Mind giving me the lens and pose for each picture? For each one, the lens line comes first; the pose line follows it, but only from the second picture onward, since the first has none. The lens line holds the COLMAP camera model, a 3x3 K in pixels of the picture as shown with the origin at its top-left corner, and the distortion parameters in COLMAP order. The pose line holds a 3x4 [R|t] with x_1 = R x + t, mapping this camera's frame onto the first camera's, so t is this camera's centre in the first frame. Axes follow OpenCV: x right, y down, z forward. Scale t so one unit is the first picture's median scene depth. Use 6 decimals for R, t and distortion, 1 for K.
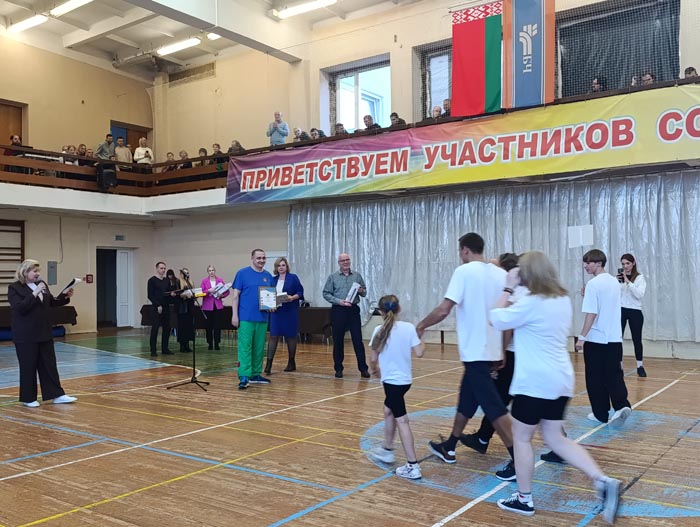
lens RADIAL K [[673.8, 0, 350.0], [0, 673.8, 263.5], [0, 0, 1]] dist [0.069735, -0.120347]
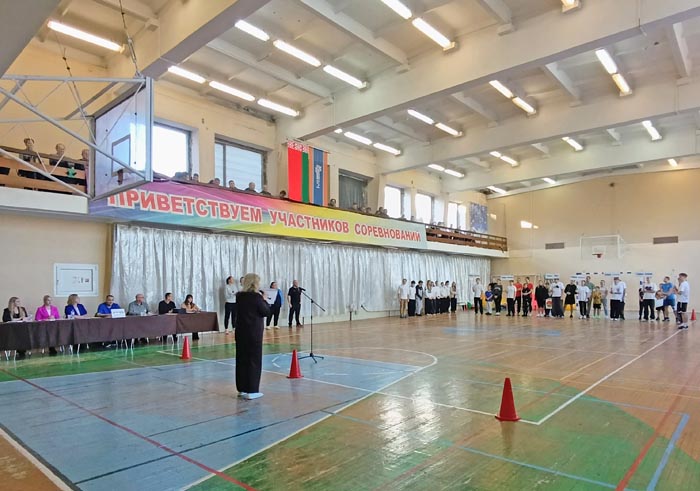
lens RADIAL K [[461.7, 0, 353.4], [0, 461.7, 293.0], [0, 0, 1]] dist [0.003507, -0.003479]
pose [[0.090593, -0.005869, 0.995871, -1.021971], [-0.012172, 0.999901, 0.007001, 0.022388], [-0.995814, -0.012756, 0.090513, 0.694003]]
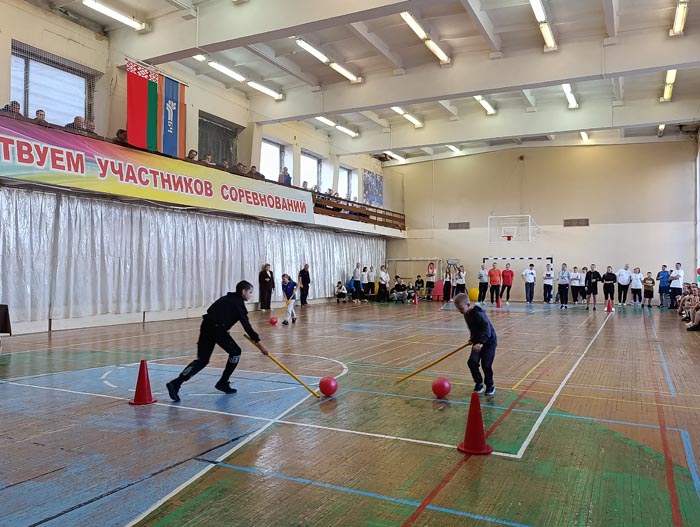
lens RADIAL K [[570.0, 0, 361.3], [0, 570.0, 262.5], [0, 0, 1]] dist [0.058591, -0.095479]
pose [[-0.174456, 0.027089, 0.984292, -0.945200], [-0.020580, 0.999303, -0.031150, 0.029794], [-0.984450, -0.025691, -0.173777, 0.727762]]
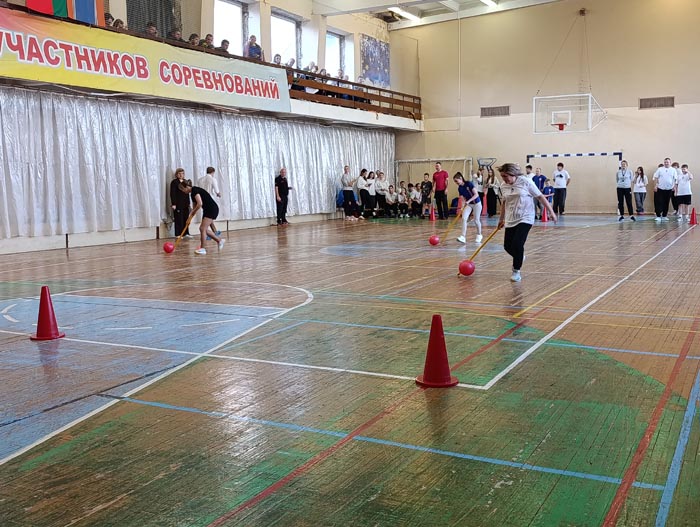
lens RADIAL K [[778.8, 0, 350.0], [0, 778.8, 263.5], [0, 0, 1]] dist [0.078215, -0.157945]
pose [[-0.141852, -0.090263, 0.985764, -0.987022], [-0.000297, 0.995838, 0.091143, 0.036493], [-0.989888, 0.012636, -0.141288, 0.693055]]
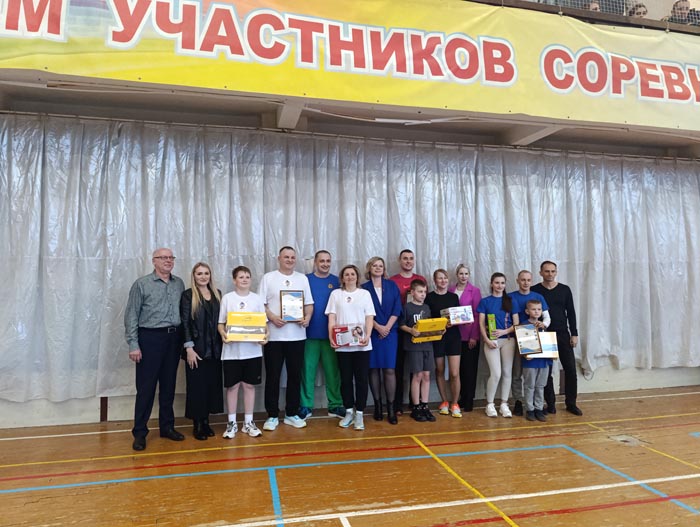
lens RADIAL K [[480.8, 0, 350.0], [0, 480.8, 263.5], [0, 0, 1]] dist [0.027123, -0.026231]
pose [[0.653901, 0.040917, 0.755473, -0.019597], [-0.020301, 0.999126, -0.036542, 0.012550], [-0.756307, 0.008557, 0.654160, 0.683656]]
